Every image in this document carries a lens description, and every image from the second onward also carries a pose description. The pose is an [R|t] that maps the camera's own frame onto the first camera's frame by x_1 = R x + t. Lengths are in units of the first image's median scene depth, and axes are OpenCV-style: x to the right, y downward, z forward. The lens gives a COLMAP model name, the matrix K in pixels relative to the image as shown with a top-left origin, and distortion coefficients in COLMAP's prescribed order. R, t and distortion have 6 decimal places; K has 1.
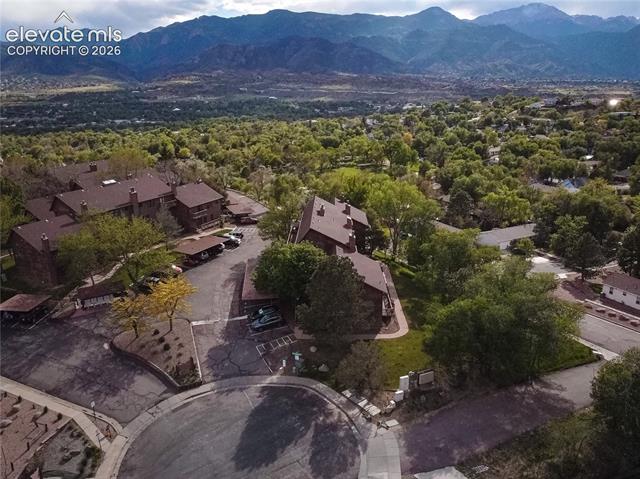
lens RADIAL K [[482.6, 0, 317.3], [0, 482.6, 237.9], [0, 0, 1]] dist [0.006394, -0.013565]
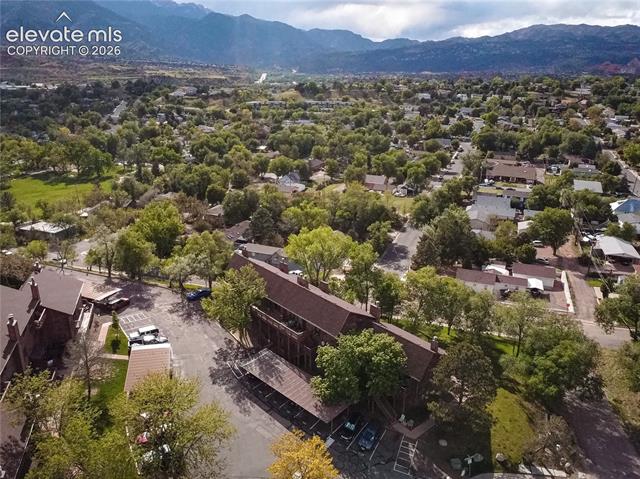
lens RADIAL K [[481.0, 0, 314.2], [0, 481.0, 241.6], [0, 0, 1]] dist [0.004410, -0.012795]
pose [[0.726523, -0.194239, 0.659117, -0.091251], [0.160313, 0.980658, 0.112289, -0.037933], [-0.668179, 0.024085, 0.743610, 0.054107]]
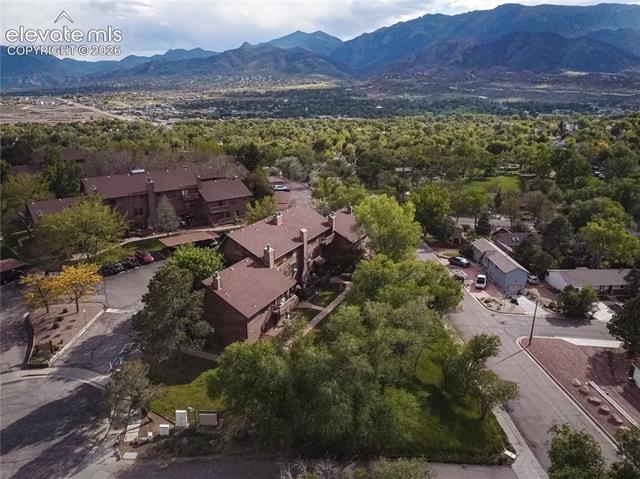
lens RADIAL K [[482.6, 0, 317.3], [0, 482.6, 237.9], [0, 0, 1]] dist [0.006394, -0.013565]
pose [[0.911879, 0.131575, -0.388800, 0.075144], [-0.130533, 0.991013, 0.029224, -0.009529], [0.389151, 0.024102, 0.920859, 0.027452]]
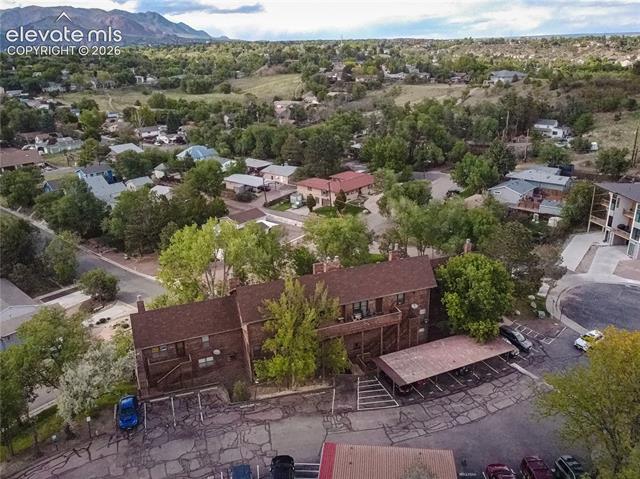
lens RADIAL K [[510.1, 0, 320.0], [0, 510.1, 239.5], [0, 0, 1]] dist [0.004207, -0.000171]
pose [[-0.375991, -0.293549, 0.878897, -0.100602], [0.292777, 0.862270, 0.413245, -0.065742], [-0.879155, 0.412697, -0.238261, 0.196701]]
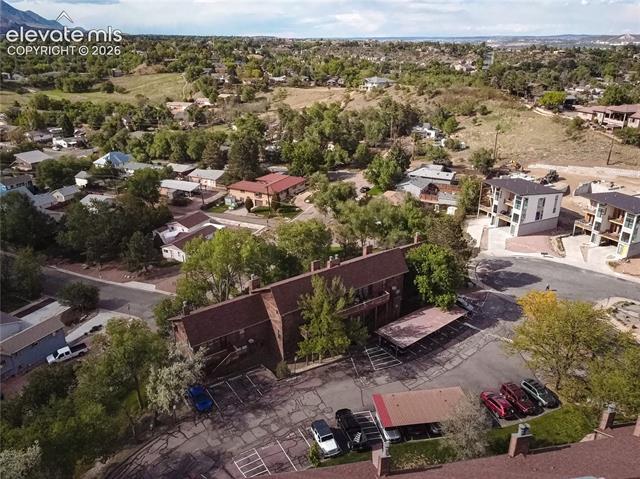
lens RADIAL K [[477.5, 0, 317.1], [0, 477.5, 240.8], [0, 0, 1]] dist [0.006714, -0.001974]
pose [[-0.599057, -0.284912, 0.748302, -0.099646], [0.236615, 0.829825, 0.505375, -0.088554], [-0.764947, 0.479808, -0.429698, 0.230106]]
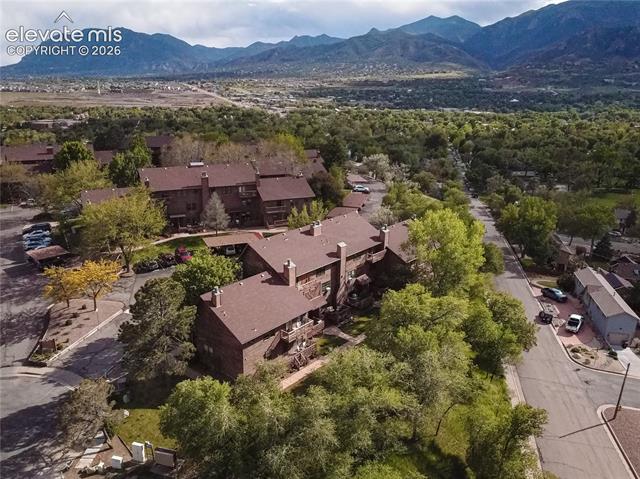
lens RADIAL K [[515.1, 0, 318.6], [0, 515.1, 233.2], [0, 0, 1]] dist [0.001348, -0.006975]
pose [[0.790307, 0.200191, -0.579085, 0.087748], [-0.203151, 0.977271, 0.060594, -0.017165], [0.578053, 0.069754, 0.813013, 0.047702]]
